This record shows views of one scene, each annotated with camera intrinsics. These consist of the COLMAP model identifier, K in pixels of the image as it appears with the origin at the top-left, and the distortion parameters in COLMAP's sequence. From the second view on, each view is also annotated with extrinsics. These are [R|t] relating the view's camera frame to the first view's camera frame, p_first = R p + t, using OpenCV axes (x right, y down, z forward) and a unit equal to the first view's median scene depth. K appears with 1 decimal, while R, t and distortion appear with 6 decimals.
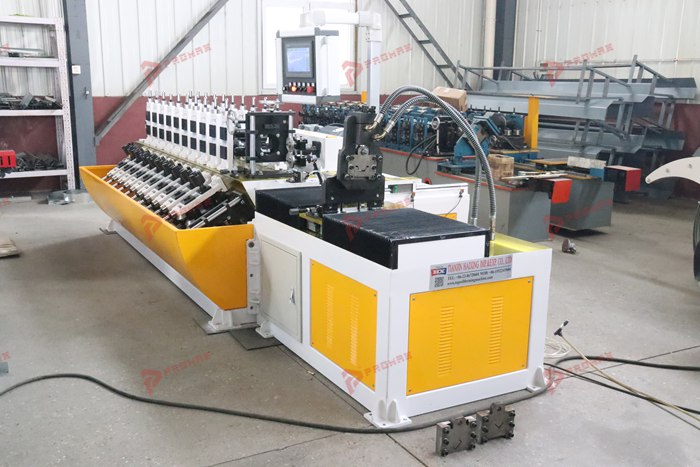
lens RADIAL K [[749.5, 0, 350.0], [0, 749.5, 233.5], [0, 0, 1]] dist [0.081633, 0.016290]
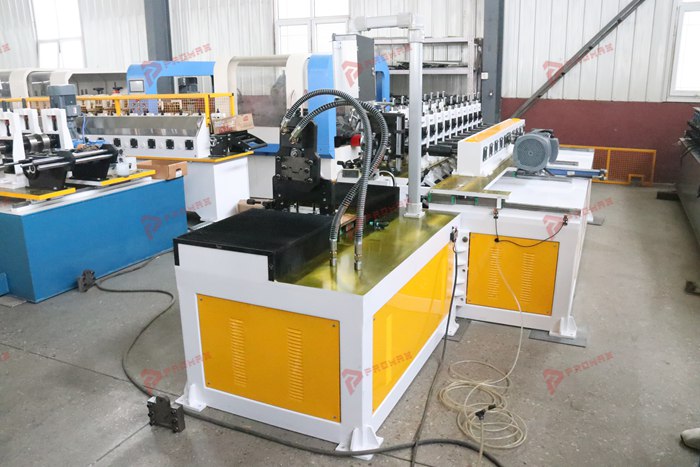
lens RADIAL K [[601.6, 0, 350.6], [0, 601.6, 220.1], [0, 0, 1]] dist [-0.003014, -0.002694]
pose [[0.612599, 0.172708, -0.771294, 0.534621], [-0.153539, 0.983249, 0.098221, -0.085085], [0.775337, 0.058253, 0.628855, 0.411826]]
